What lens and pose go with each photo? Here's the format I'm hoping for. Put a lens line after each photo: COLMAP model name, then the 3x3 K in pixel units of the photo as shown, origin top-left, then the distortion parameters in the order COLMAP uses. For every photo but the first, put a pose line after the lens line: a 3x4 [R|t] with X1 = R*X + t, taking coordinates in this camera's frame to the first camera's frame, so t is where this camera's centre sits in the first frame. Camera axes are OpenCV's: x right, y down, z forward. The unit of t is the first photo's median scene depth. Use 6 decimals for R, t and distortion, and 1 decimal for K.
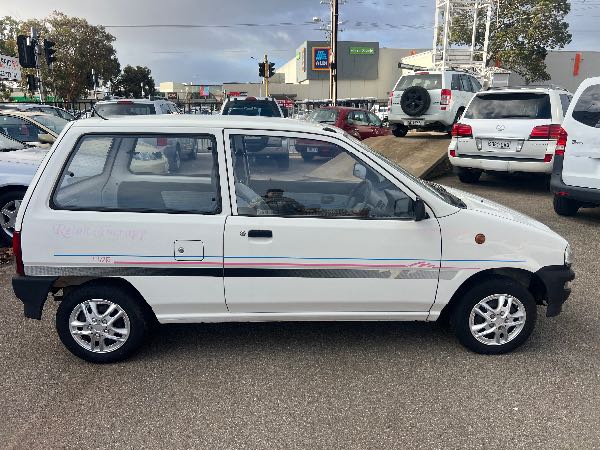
lens RADIAL K [[479.9, 0, 300.0], [0, 479.9, 225.0], [0, 0, 1]] dist [0.006548, -0.004532]
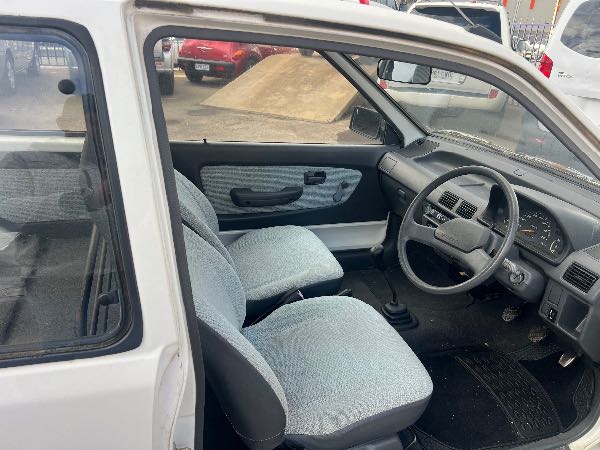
lens RADIAL K [[479.9, 0, 300.0], [0, 479.9, 225.0], [0, 0, 1]] dist [0.006548, -0.004532]
pose [[0.966513, -0.038956, 0.253642, -0.045309], [-0.002366, 0.987016, 0.160606, -0.041801], [-0.256605, -0.155828, 0.953872, 0.236554]]
